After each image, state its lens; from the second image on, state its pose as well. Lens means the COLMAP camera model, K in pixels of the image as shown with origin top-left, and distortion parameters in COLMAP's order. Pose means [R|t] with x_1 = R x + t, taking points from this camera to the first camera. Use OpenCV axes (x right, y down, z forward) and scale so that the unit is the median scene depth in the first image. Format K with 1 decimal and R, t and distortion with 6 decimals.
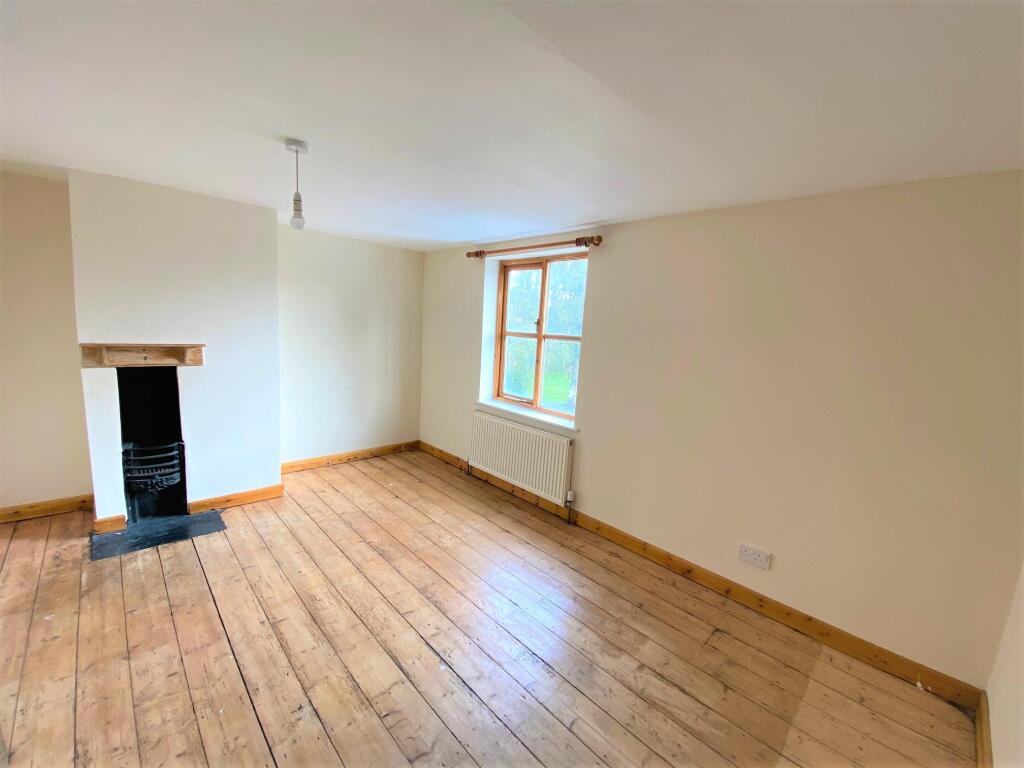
lens RADIAL K [[415.4, 0, 507.9], [0, 415.4, 385.6], [0, 0, 1]] dist [0.043373, -0.030728]
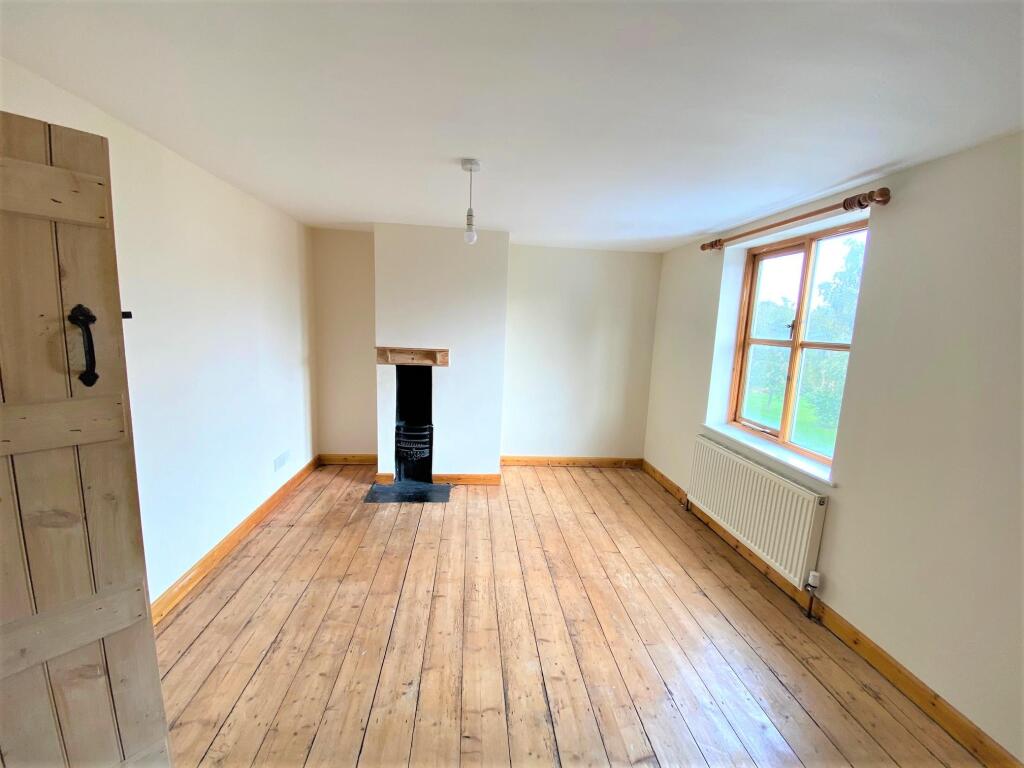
lens RADIAL K [[415.4, 0, 507.9], [0, 415.4, 385.6], [0, 0, 1]] dist [0.043373, -0.030728]
pose [[0.786704, 0.068518, -0.613516, 0.170234], [-0.084641, 0.996408, 0.002745, -0.009179], [0.611500, 0.049769, 0.789677, 0.145389]]
